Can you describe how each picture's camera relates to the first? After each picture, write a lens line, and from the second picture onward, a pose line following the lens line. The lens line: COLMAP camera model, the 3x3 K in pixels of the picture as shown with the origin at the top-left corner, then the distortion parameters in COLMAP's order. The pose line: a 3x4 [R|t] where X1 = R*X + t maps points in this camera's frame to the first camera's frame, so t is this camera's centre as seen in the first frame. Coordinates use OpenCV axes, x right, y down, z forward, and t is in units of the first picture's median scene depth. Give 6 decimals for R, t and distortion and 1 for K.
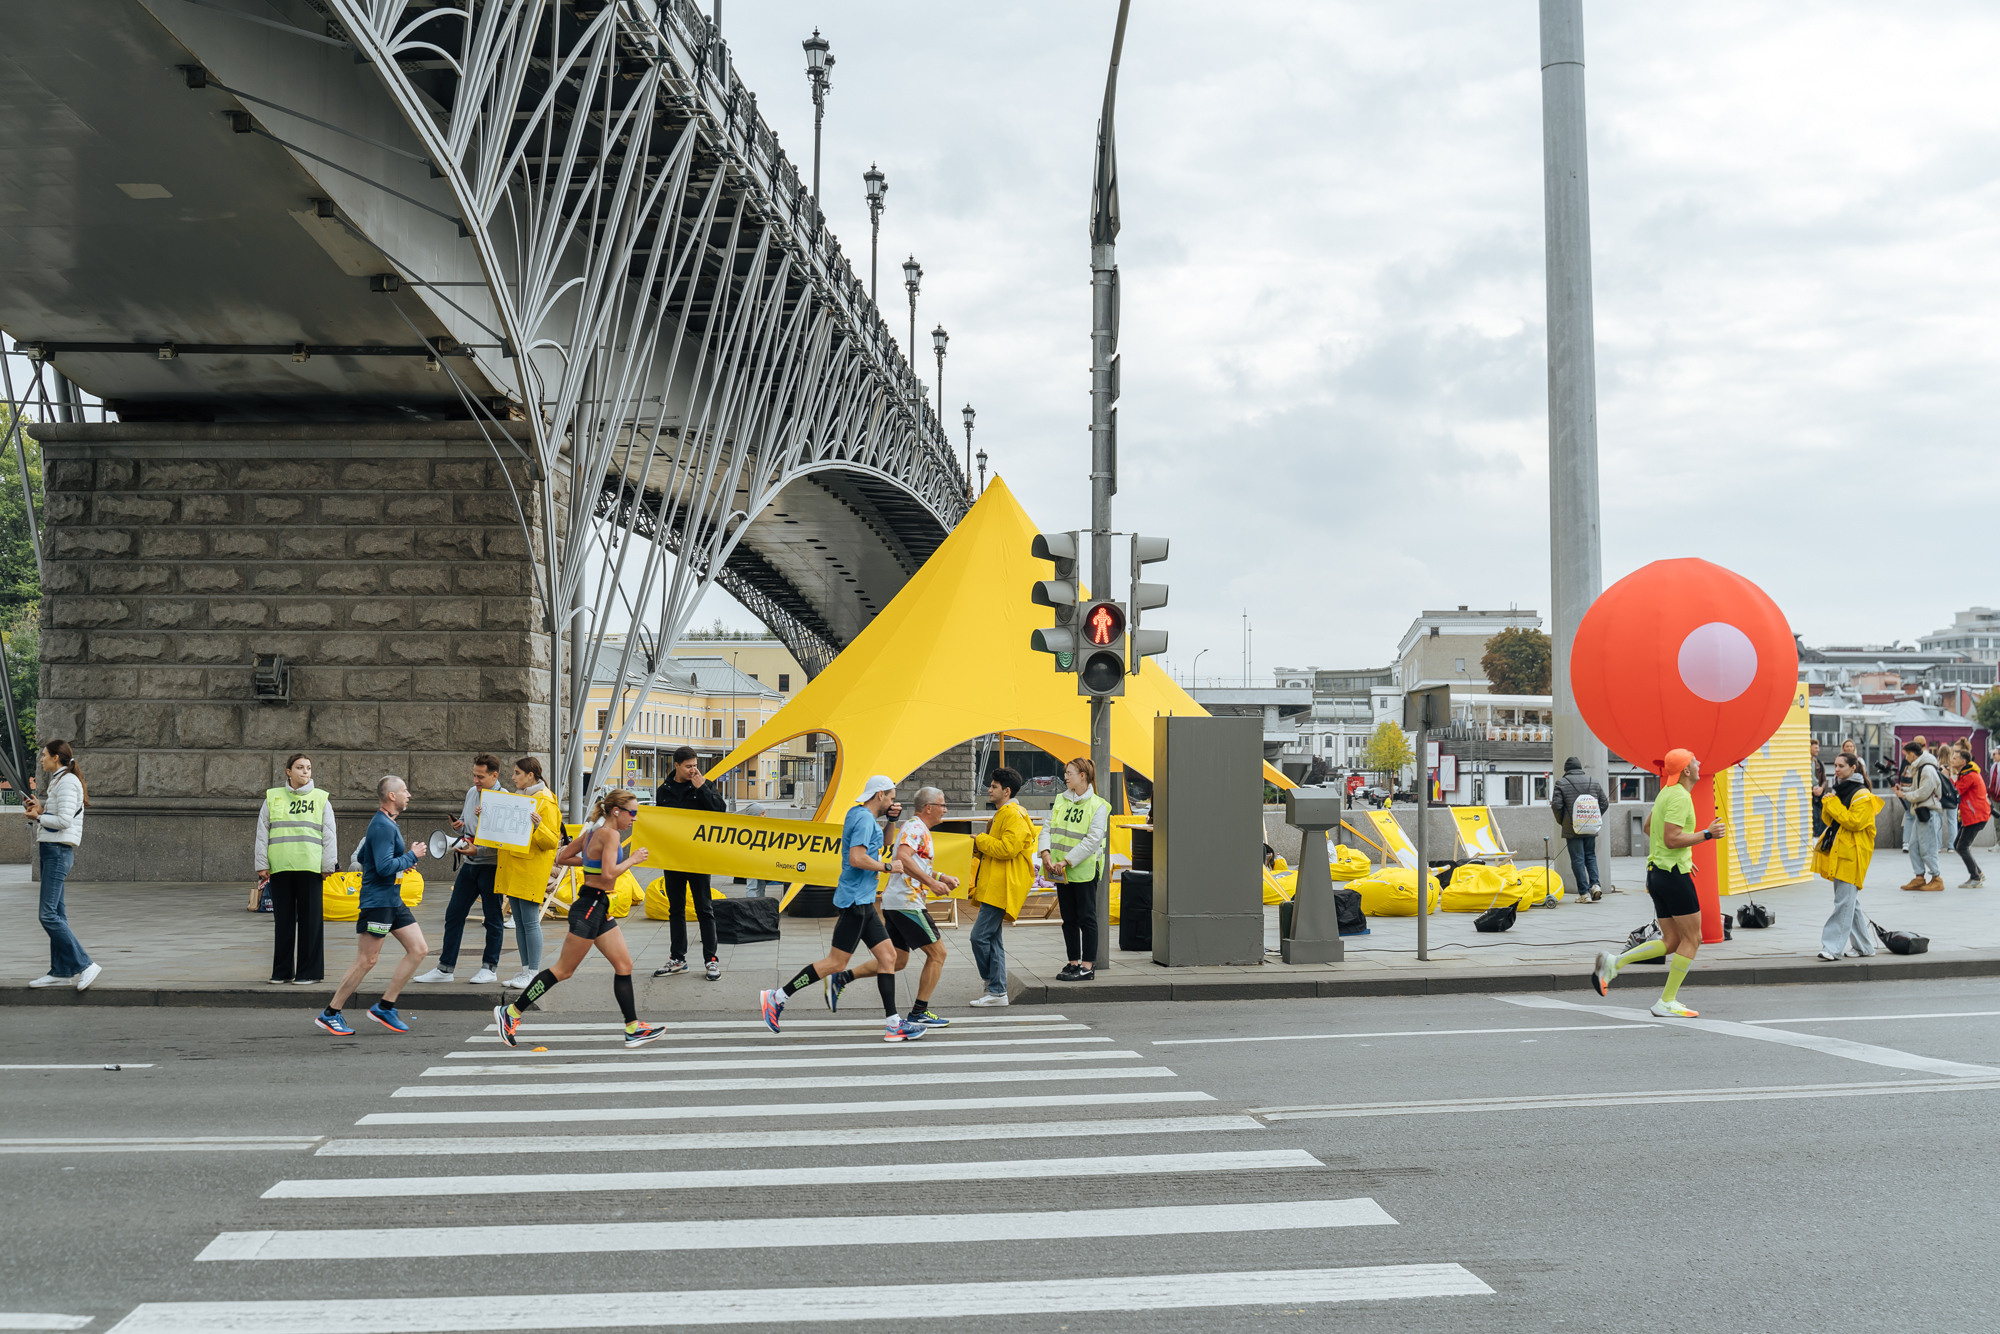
lens RADIAL K [[2241.2, 0, 1000.3], [0, 2241.2, 664.8], [0, 0, 1]] dist [-0.052369, 0.000000]
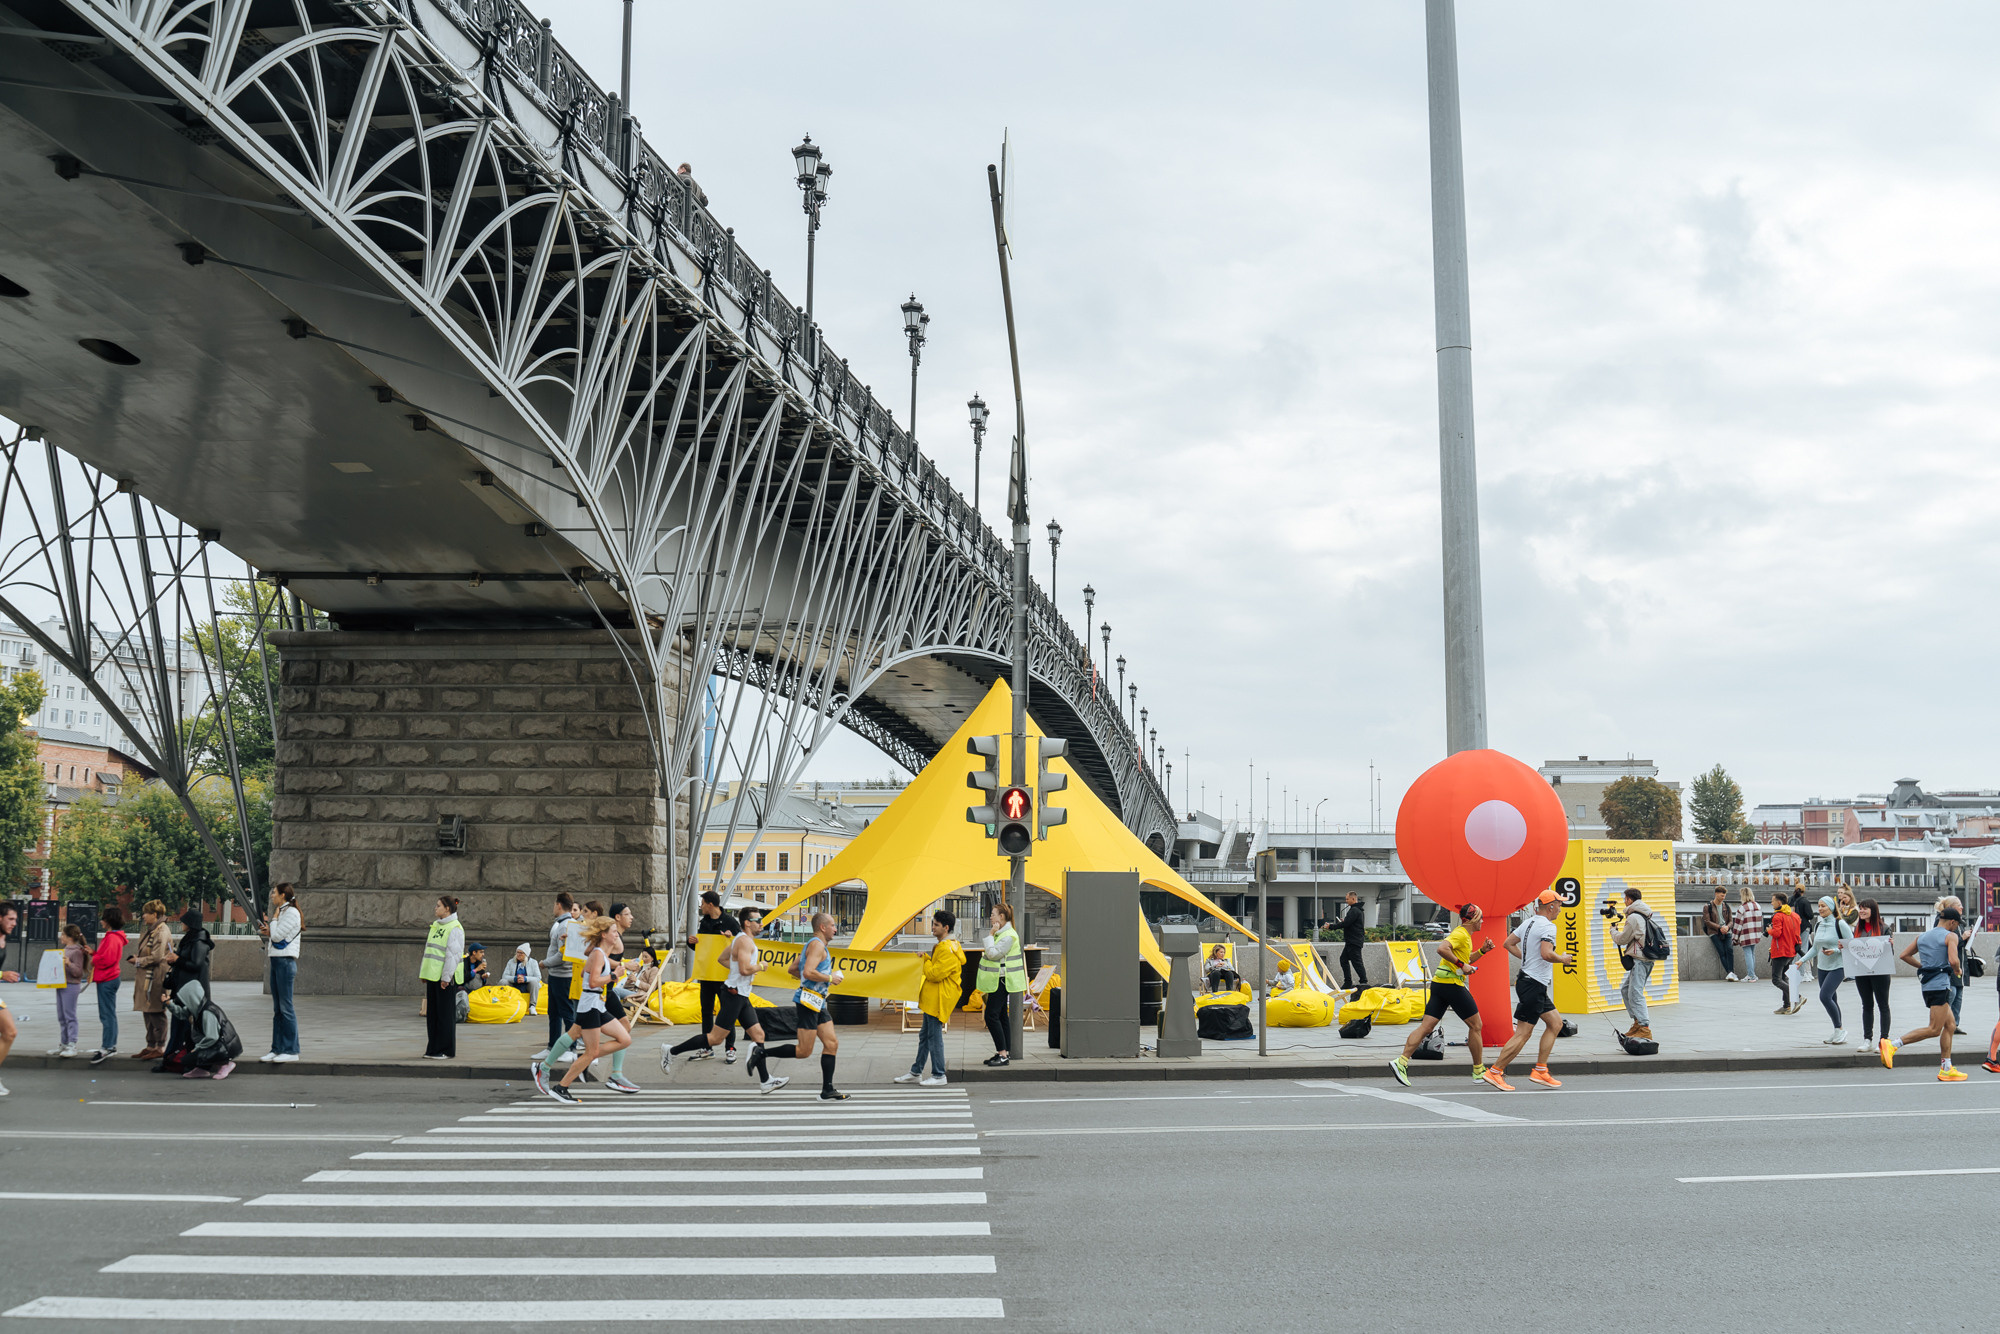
lens RADIAL K [[2077.3, 0, 999.7], [0, 2077.3, 668.0], [0, 0, 1]] dist [-0.053926, 0.000000]
pose [[0.996794, -0.004990, -0.079849, 0.076523], [-0.000451, 0.997686, -0.067981, -0.008106], [0.080004, 0.067799, 0.994486, -0.147094]]
